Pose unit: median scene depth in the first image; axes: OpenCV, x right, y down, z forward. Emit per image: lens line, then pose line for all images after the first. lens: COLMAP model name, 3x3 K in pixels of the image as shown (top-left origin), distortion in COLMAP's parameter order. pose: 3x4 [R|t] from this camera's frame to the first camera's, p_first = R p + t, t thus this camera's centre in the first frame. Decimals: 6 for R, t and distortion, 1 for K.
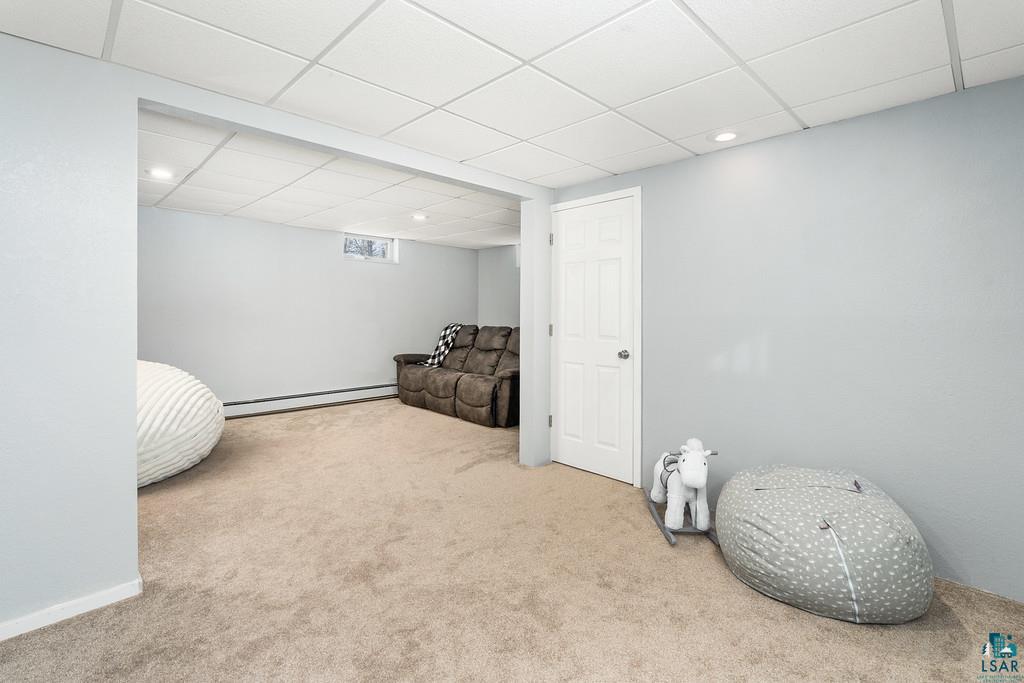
lens RADIAL K [[473.3, 0, 519.4], [0, 473.3, 313.5], [0, 0, 1]] dist [-0.000965, 0.000183]
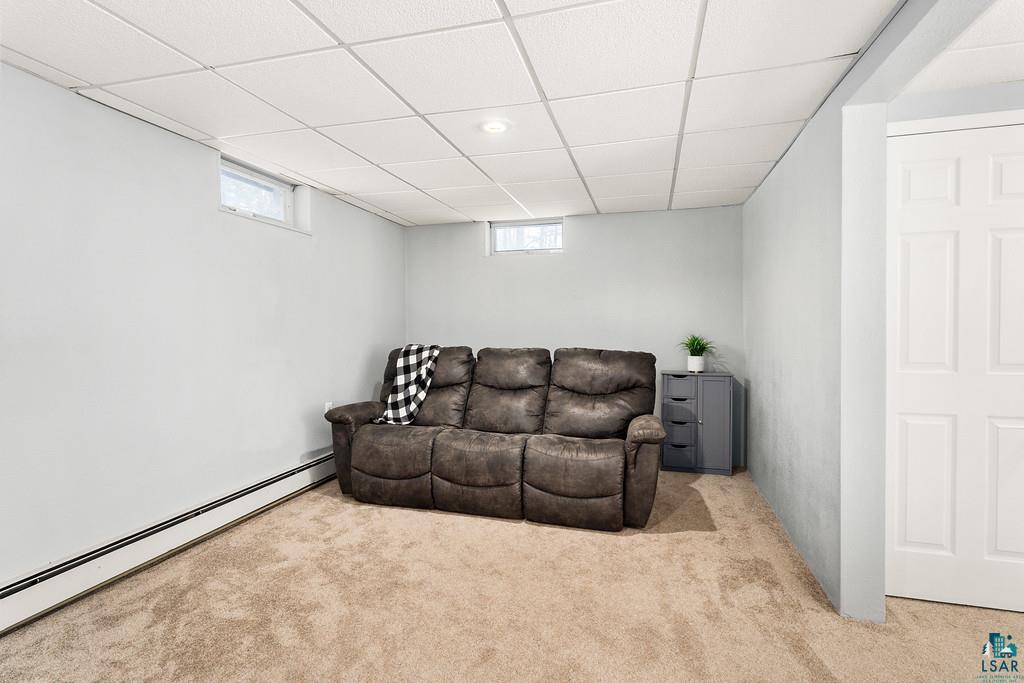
lens RADIAL K [[489.8, 0, 513.0], [0, 489.8, 338.0], [0, 0, 1]] dist [0.002194, 0.000323]
pose [[0.869476, -0.021784, 0.493495, -0.440362], [0.008804, 0.999552, 0.028612, -0.004408], [-0.493897, -0.020532, 0.869278, 0.553802]]
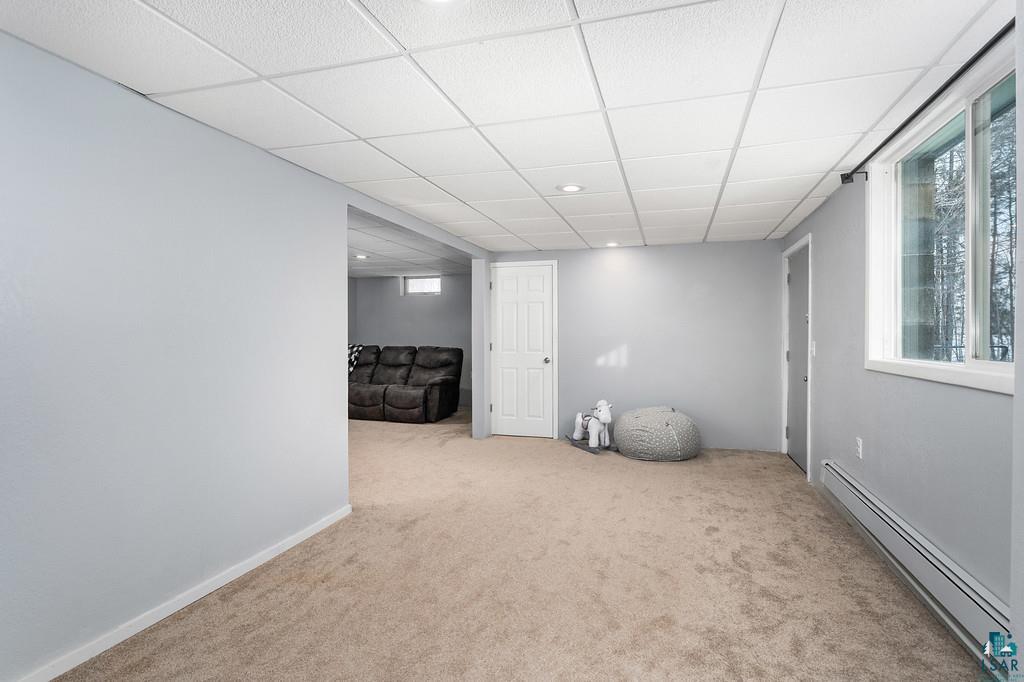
lens RADIAL K [[481.3, 0, 543.1], [0, 481.3, 336.8], [0, 0, 1]] dist [-0.003187, 0.000093]
pose [[0.862399, -0.007881, 0.506167, -0.433704], [0.003832, 0.999952, 0.009039, -0.007540], [-0.506214, -0.005856, 0.862388, -0.300612]]
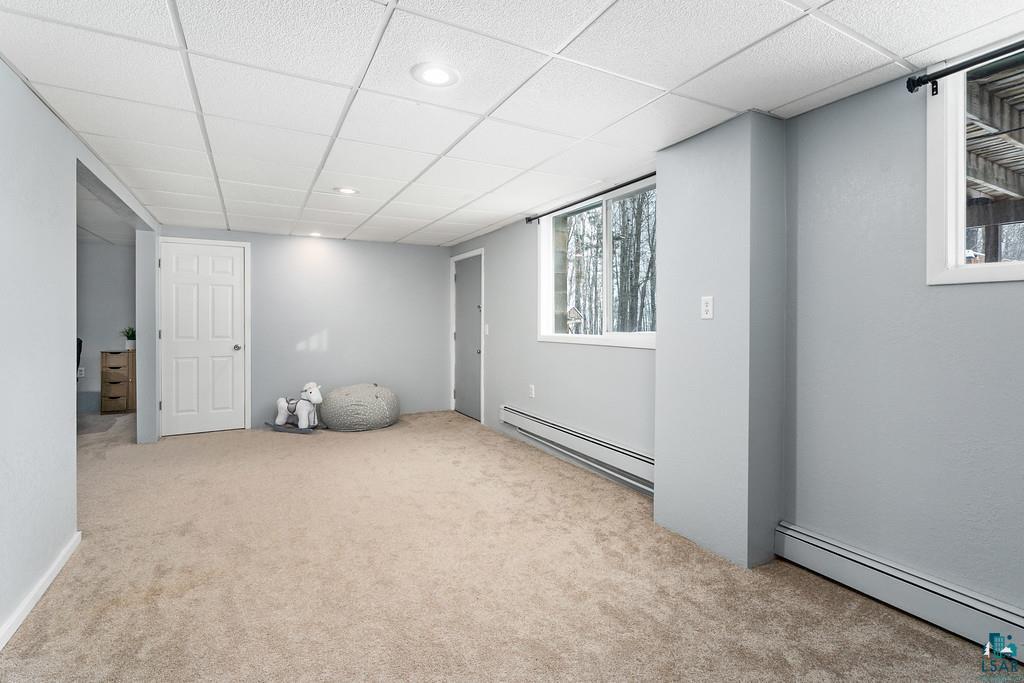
lens RADIAL K [[468.4, 0, 513.6], [0, 468.4, 327.1], [0, 0, 1]] dist [-0.001900, 0.000972]
pose [[0.270409, -0.019493, 0.962548, -0.689050], [-0.000260, 0.999793, 0.020321, -0.008102], [-0.962745, -0.005745, 0.270348, -0.199602]]
